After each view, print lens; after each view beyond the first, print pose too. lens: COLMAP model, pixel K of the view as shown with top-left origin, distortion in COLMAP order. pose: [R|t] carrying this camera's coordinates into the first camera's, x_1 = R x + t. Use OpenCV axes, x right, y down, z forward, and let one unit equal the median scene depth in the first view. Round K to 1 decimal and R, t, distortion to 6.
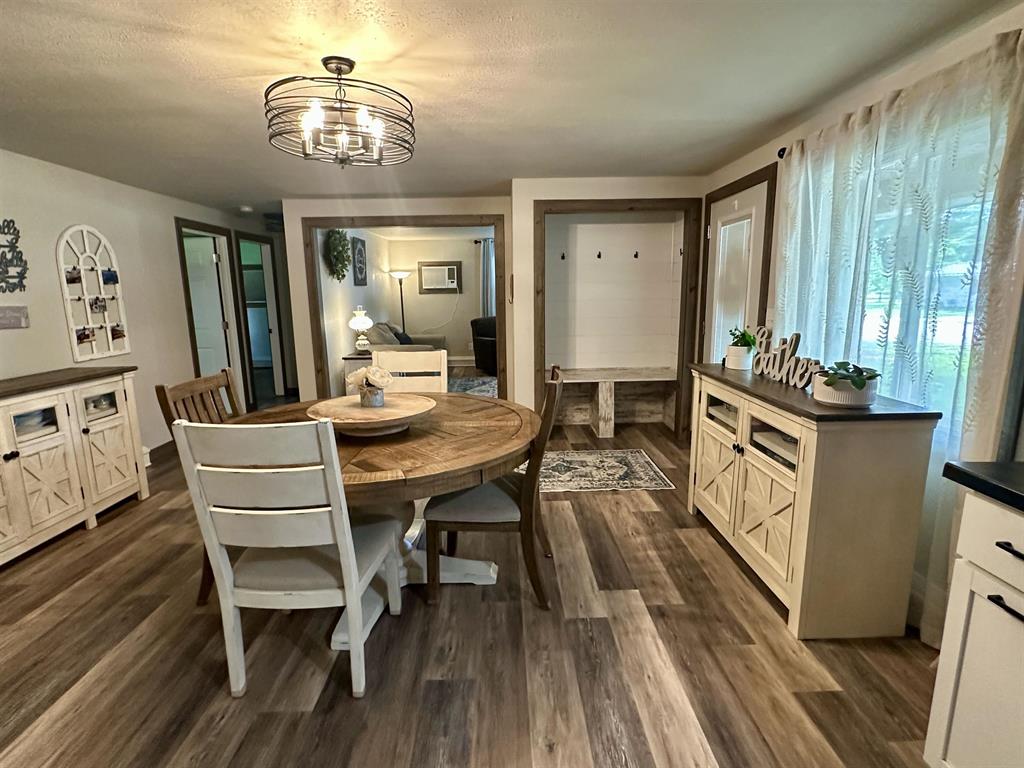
lens RADIAL K [[514.5, 0, 511.1], [0, 514.5, 384.6], [0, 0, 1]] dist [-0.005465, 0.000841]
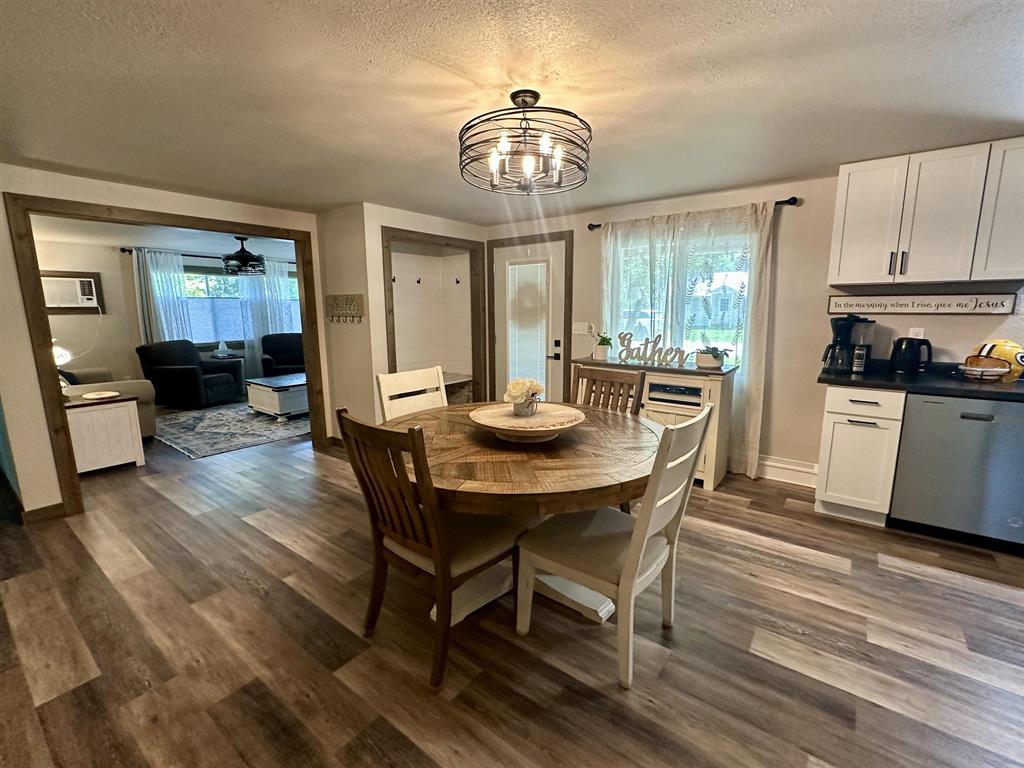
lens RADIAL K [[451.0, 0, 510.1], [0, 451.0, 385.0], [0, 0, 1]] dist [-0.005562, 0.000994]
pose [[0.624740, -0.121989, 0.771245, -0.913219], [0.137577, 0.989465, 0.045062, -0.060707], [-0.768618, 0.077954, 0.634941, 0.374591]]
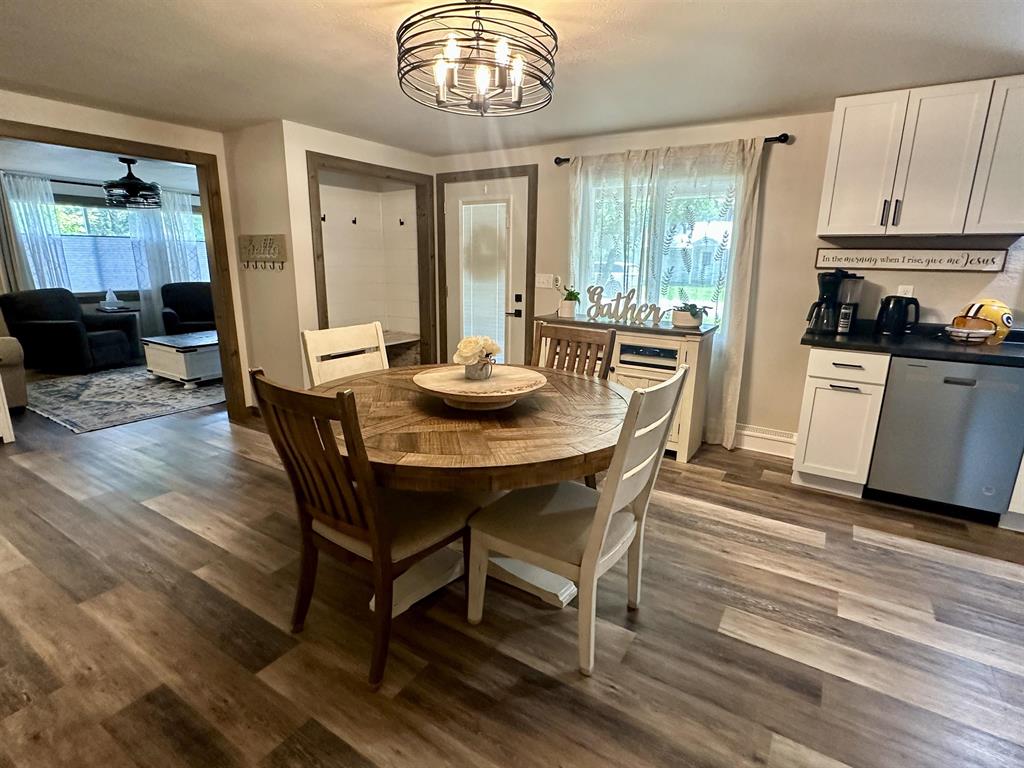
lens RADIAL K [[514.5, 0, 510.0], [0, 514.5, 385.4], [0, 0, 1]] dist [-0.005465, 0.000841]
pose [[0.558086, -0.178294, 0.810402, -0.900956], [0.127850, 0.983457, 0.128323, -0.052834], [-0.819874, 0.031995, 0.571649, 0.374636]]
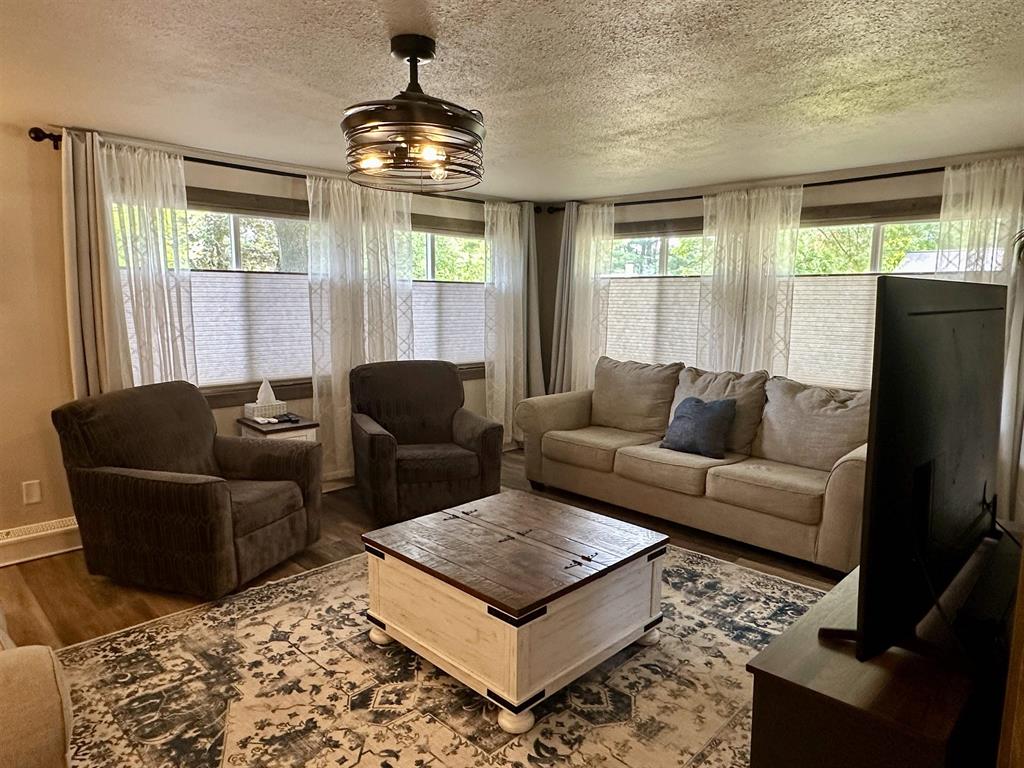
lens RADIAL K [[670.6, 0, 528.6], [0, 670.6, 391.8], [0, 0, 1]] dist [-0.006115, 0.001292]
pose [[0.715627, -0.075101, 0.694434, -0.502553], [0.103495, 0.994630, 0.000912, -0.376327], [-0.690773, 0.071218, 0.719556, 1.956126]]
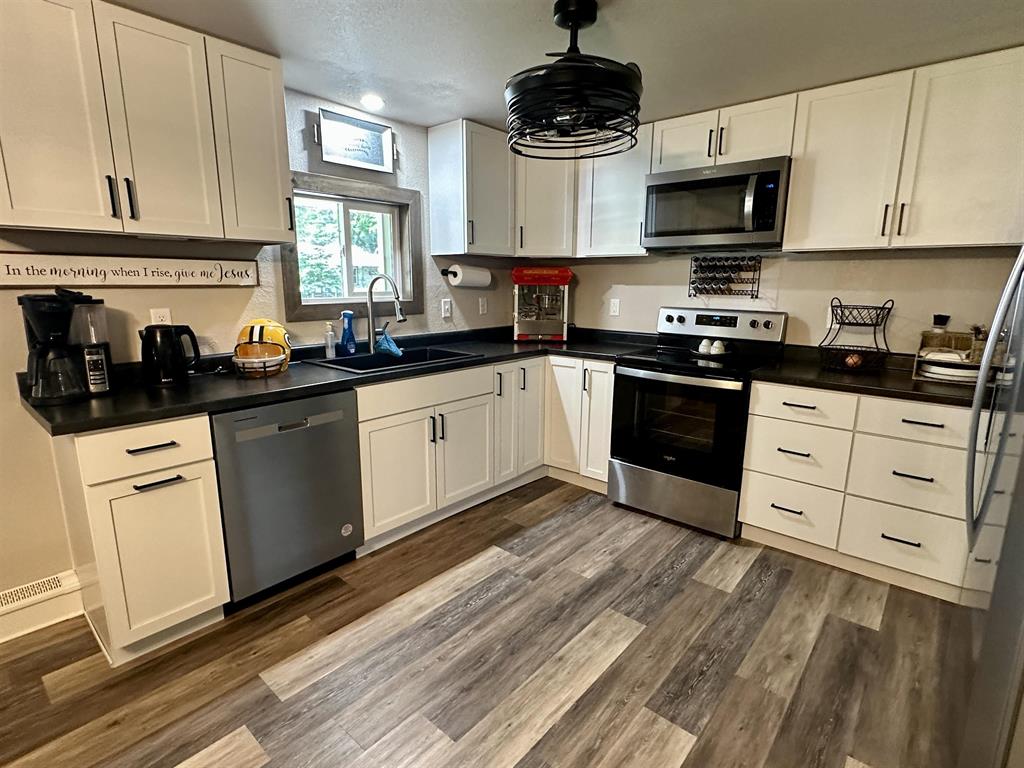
lens RADIAL K [[514.5, 0, 511.0], [0, 514.5, 386.2], [0, 0, 1]] dist [-0.005465, 0.000841]
pose [[-0.741494, -0.127966, 0.658643, -0.357028], [0.123522, 0.938831, 0.321464, -0.091597], [-0.659491, 0.319721, -0.680331, 0.531732]]
